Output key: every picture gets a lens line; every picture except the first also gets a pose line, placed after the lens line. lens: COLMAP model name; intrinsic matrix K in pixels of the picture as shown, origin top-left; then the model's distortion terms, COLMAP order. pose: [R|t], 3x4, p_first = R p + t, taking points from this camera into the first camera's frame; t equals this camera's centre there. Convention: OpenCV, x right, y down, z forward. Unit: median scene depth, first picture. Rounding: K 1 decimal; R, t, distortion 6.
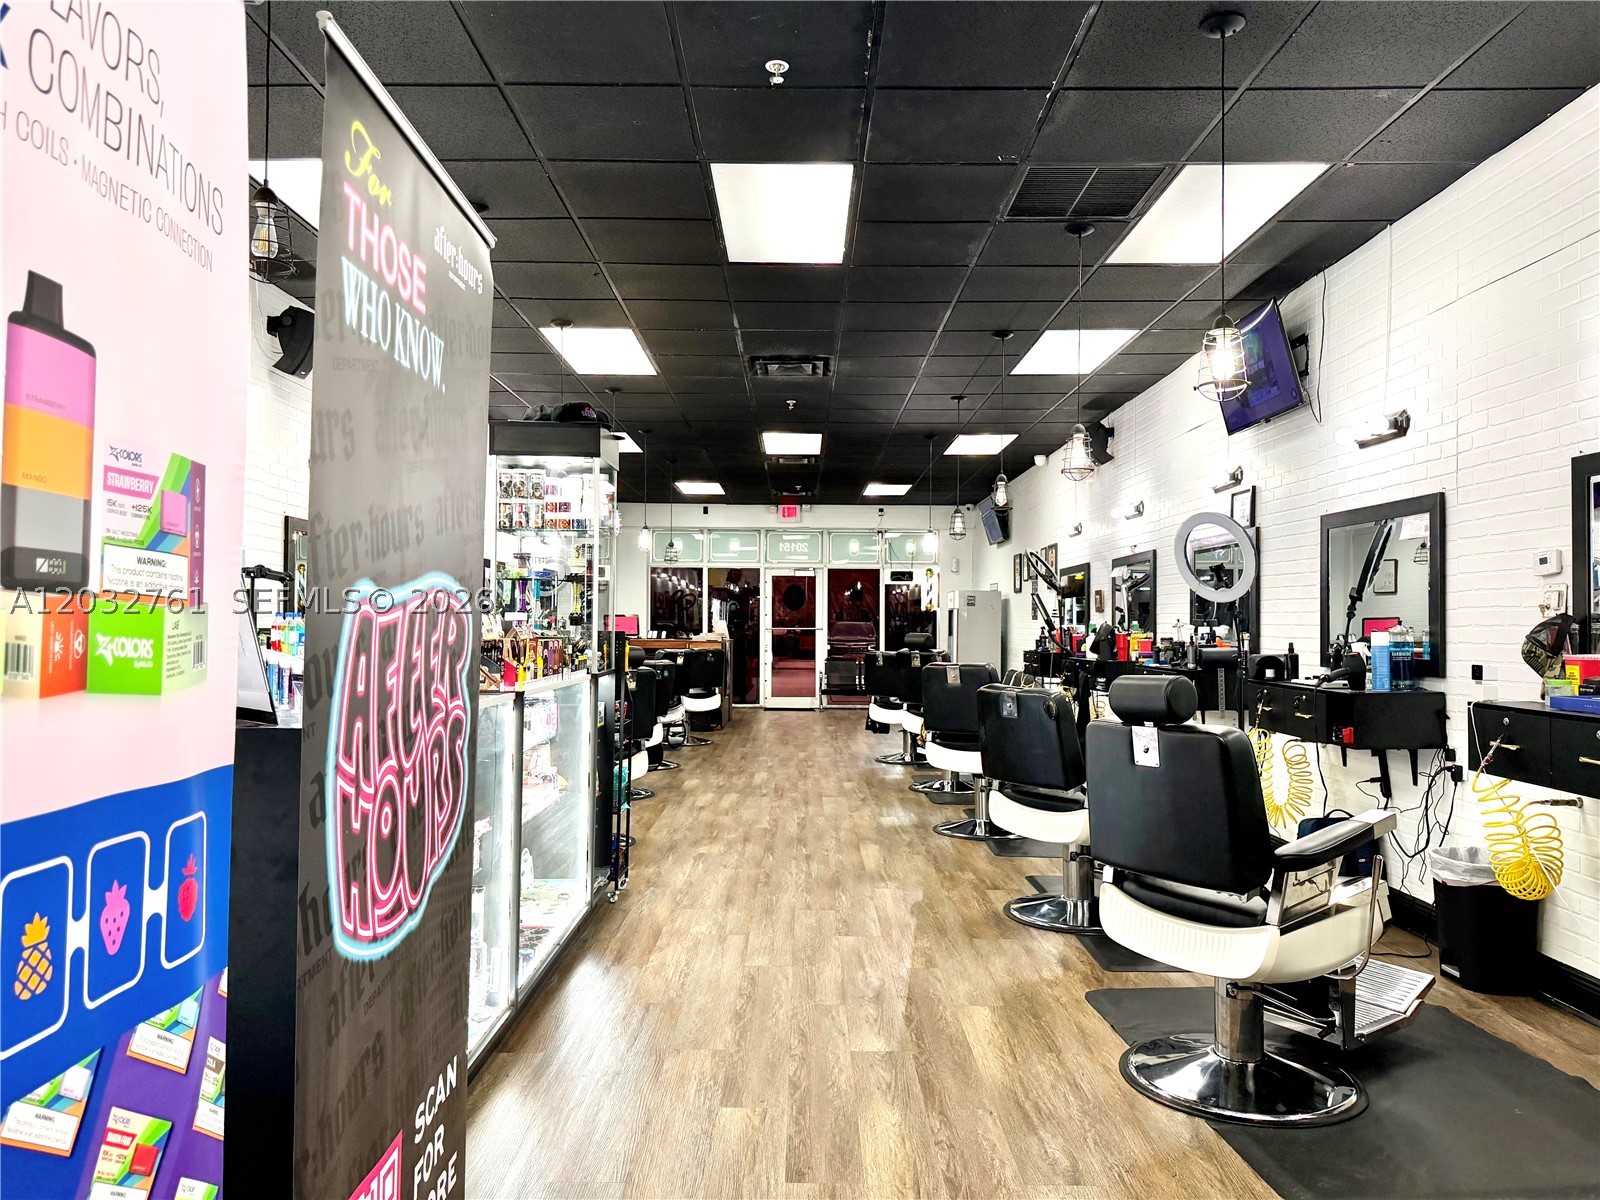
lens RADIAL K [[1127.2, 0, 792.2], [0, 1127.2, 604.9], [0, 0, 1]] dist [0.068742, -0.084914]
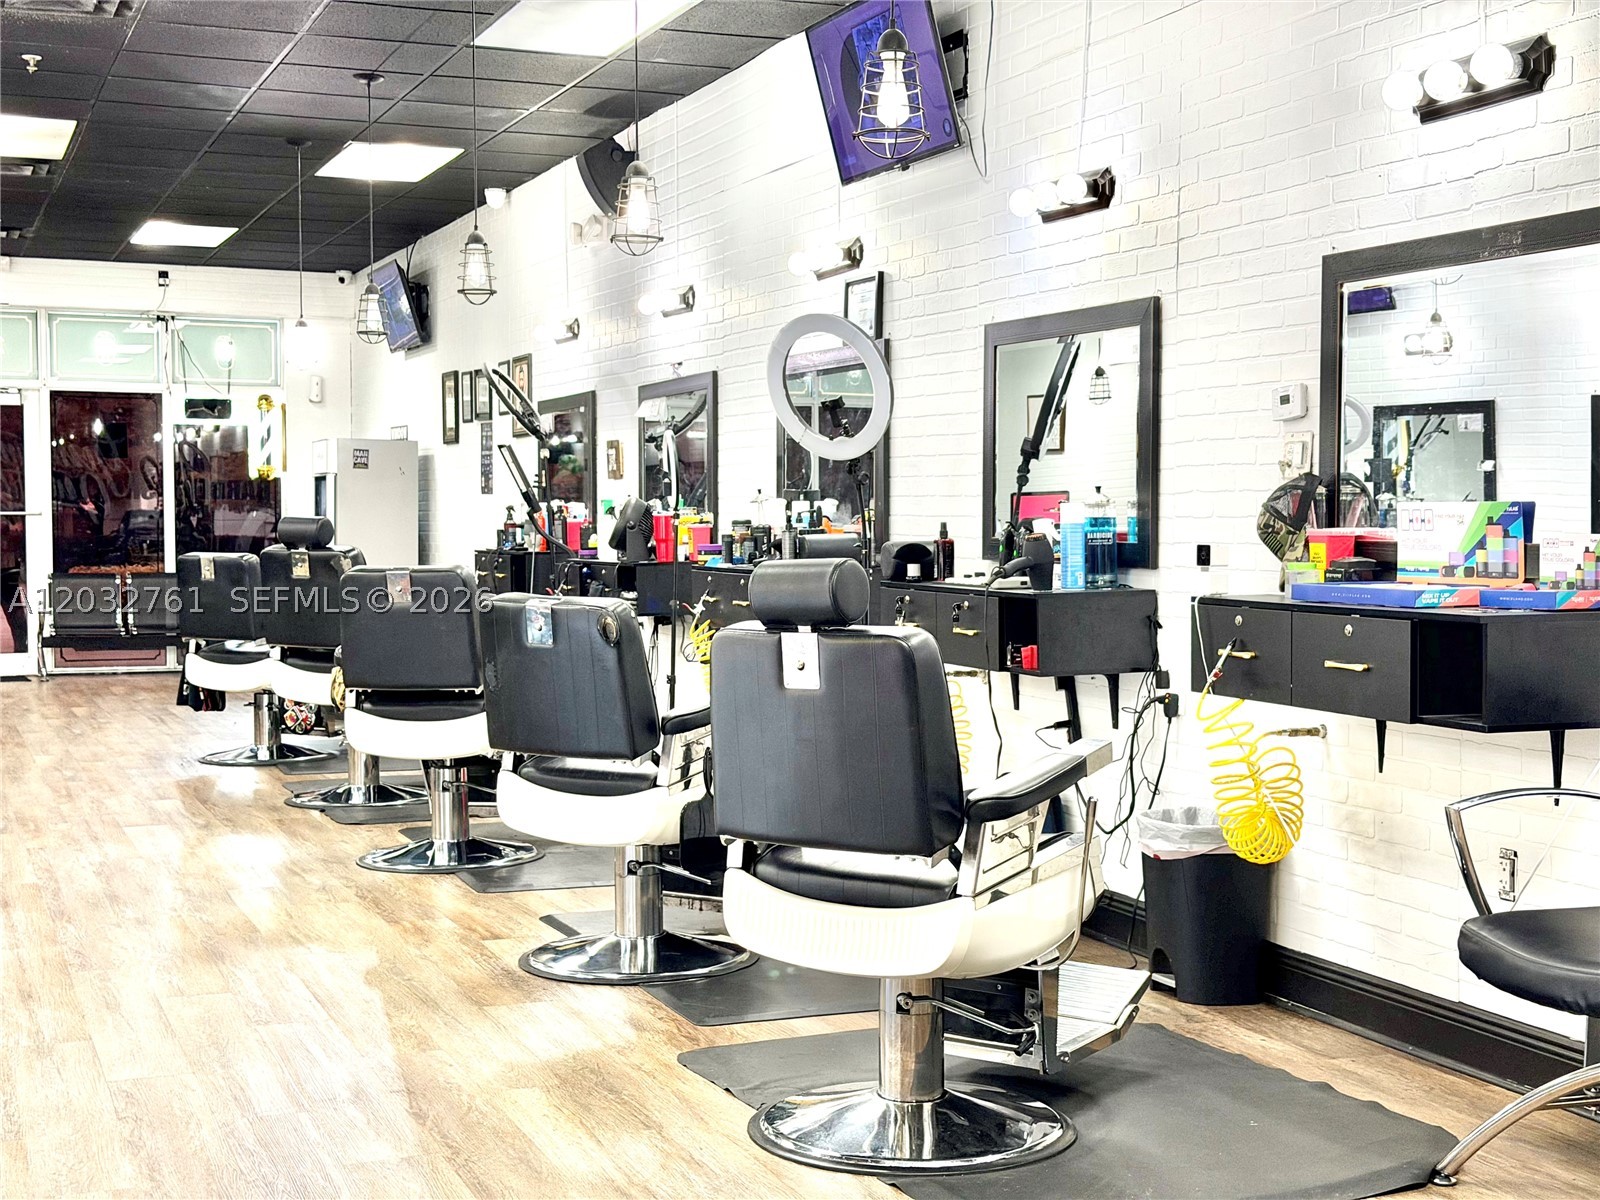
lens RADIAL K [[2258.1, 0, 816.2], [0, 2258.1, 612.3], [0, 0, 1]] dist [0.127001, 0.000000]
pose [[0.926572, -0.020915, 0.375536, -0.082010], [-0.002575, 0.998077, 0.061940, 0.003563], [-0.376109, -0.058359, 0.924736, -0.116287]]
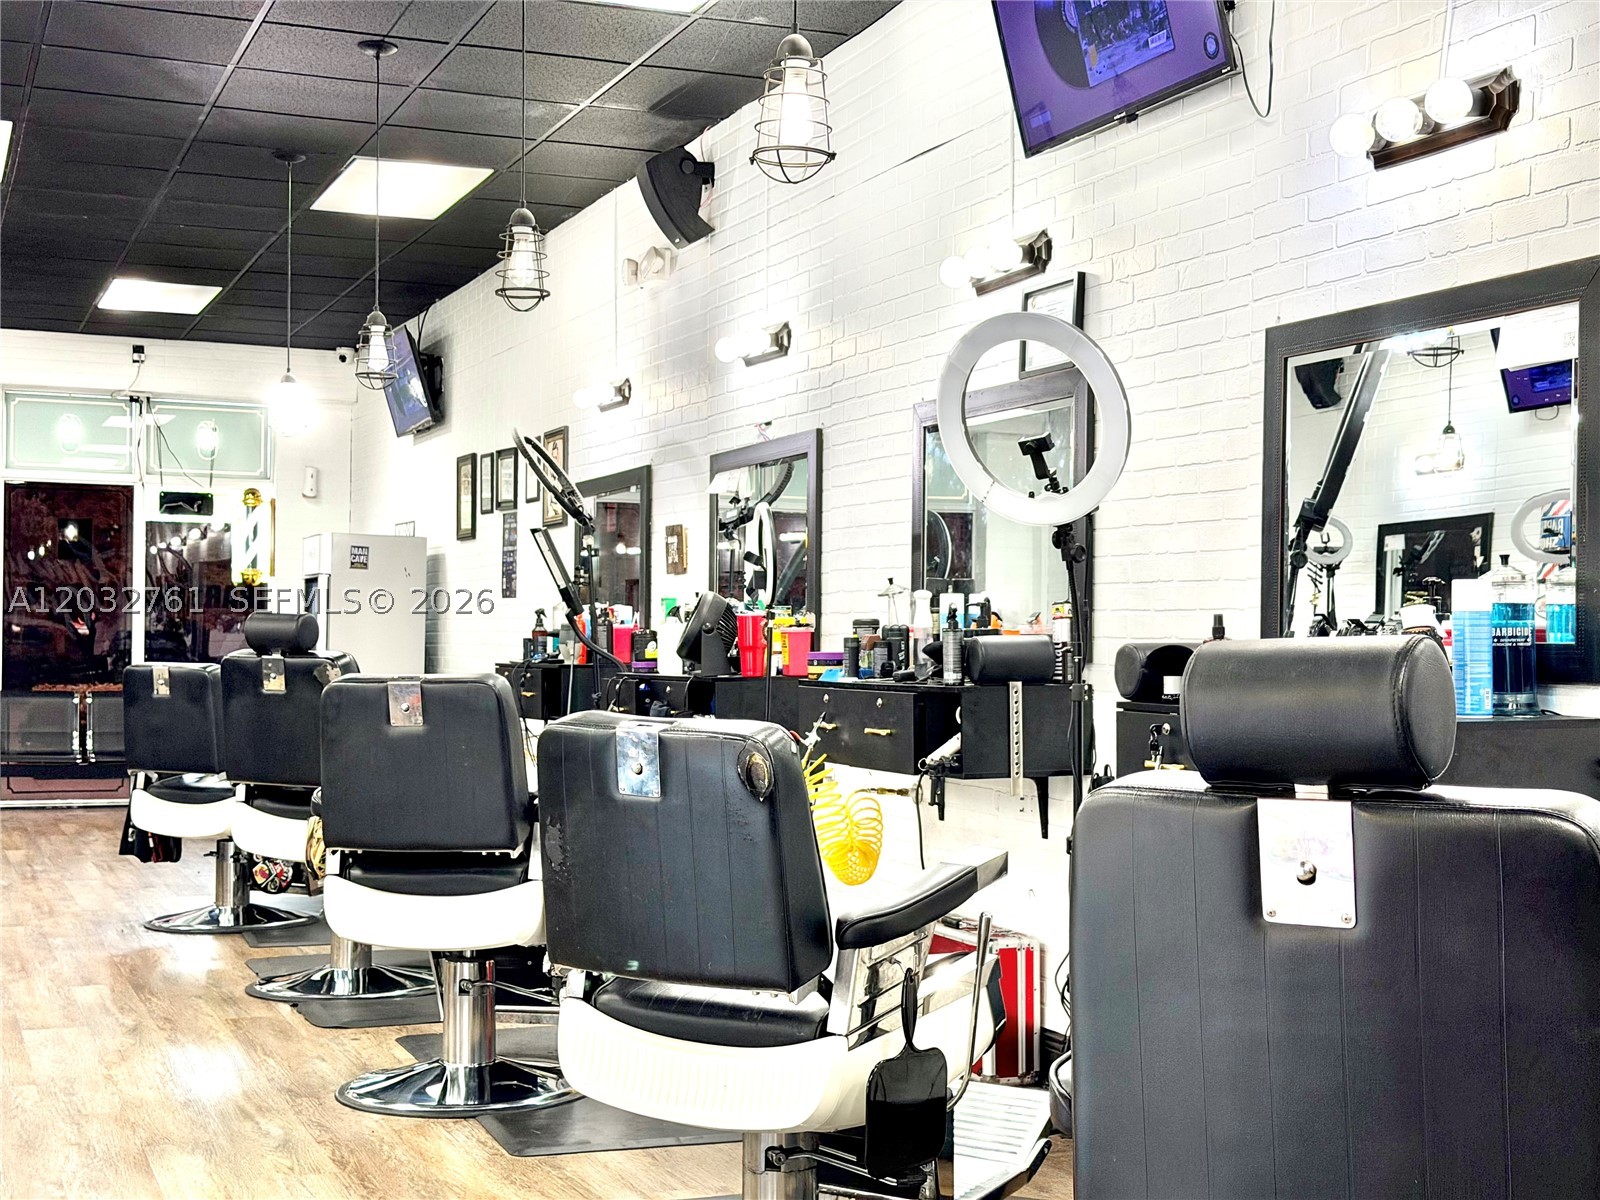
lens RADIAL K [[2258.1, 0, 802.7], [0, 2258.1, 619.8], [0, 0, 1]] dist [0.127001, 0.000000]
pose [[0.928697, 0.008274, 0.370748, -0.020310], [-0.012174, 0.999892, 0.008179, 0.022239], [-0.370640, -0.012109, 0.928698, 0.193958]]
